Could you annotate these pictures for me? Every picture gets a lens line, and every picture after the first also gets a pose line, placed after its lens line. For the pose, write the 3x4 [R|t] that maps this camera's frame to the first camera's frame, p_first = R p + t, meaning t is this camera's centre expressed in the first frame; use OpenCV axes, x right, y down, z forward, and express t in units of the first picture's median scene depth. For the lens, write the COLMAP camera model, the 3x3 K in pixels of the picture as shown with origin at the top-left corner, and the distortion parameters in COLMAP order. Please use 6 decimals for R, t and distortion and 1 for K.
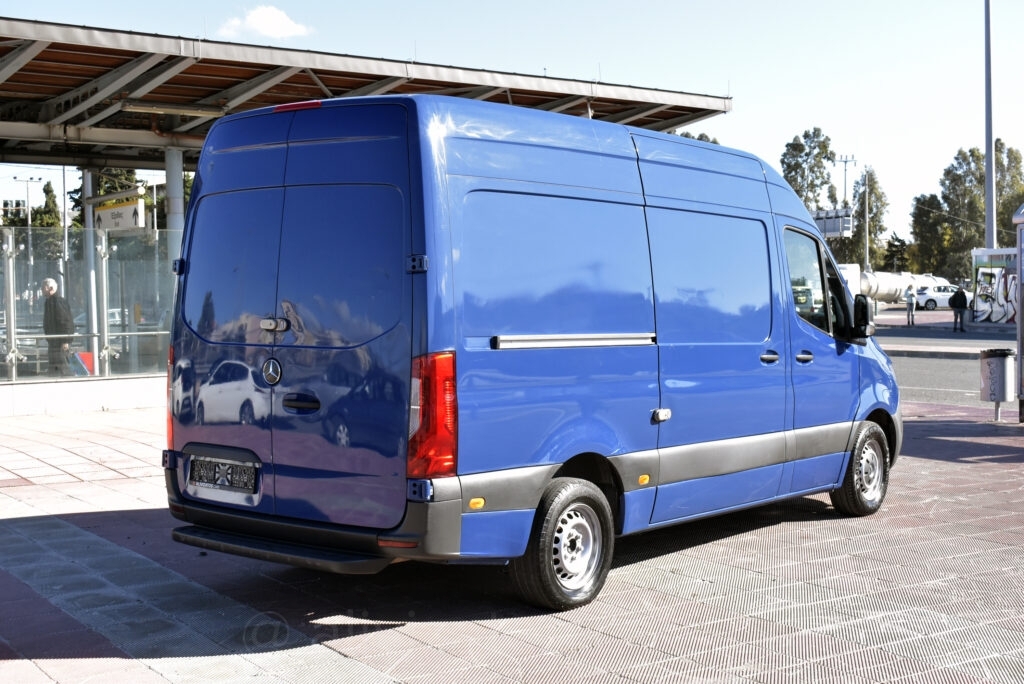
lens RADIAL K [[1356.4, 0, 514.1], [0, 1356.4, 344.8], [0, 0, 1]] dist [-0.037909, 0.000000]
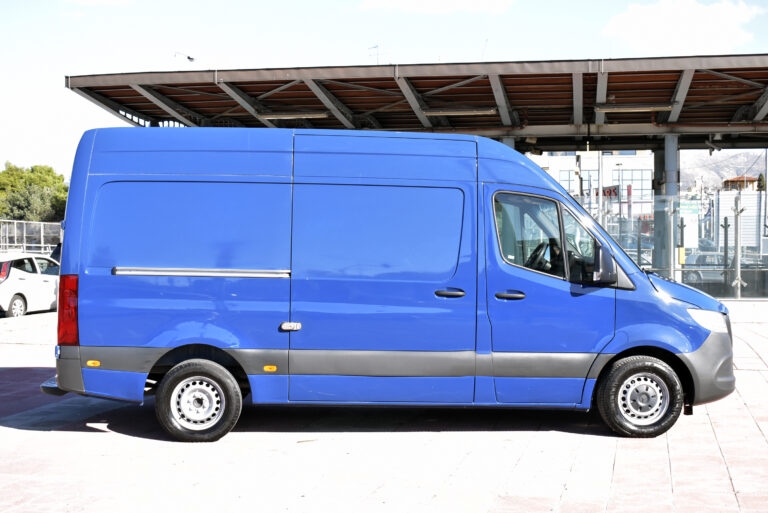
lens RADIAL K [[1017.3, 0, 384.5], [0, 1017.3, 255.2], [0, 0, 1]] dist [-0.037909, 0.000000]
pose [[0.682008, 0.017326, -0.731139, 0.972762], [-0.034462, 0.999370, -0.008464, -0.018889], [0.730532, 0.030969, 0.682176, 0.324302]]
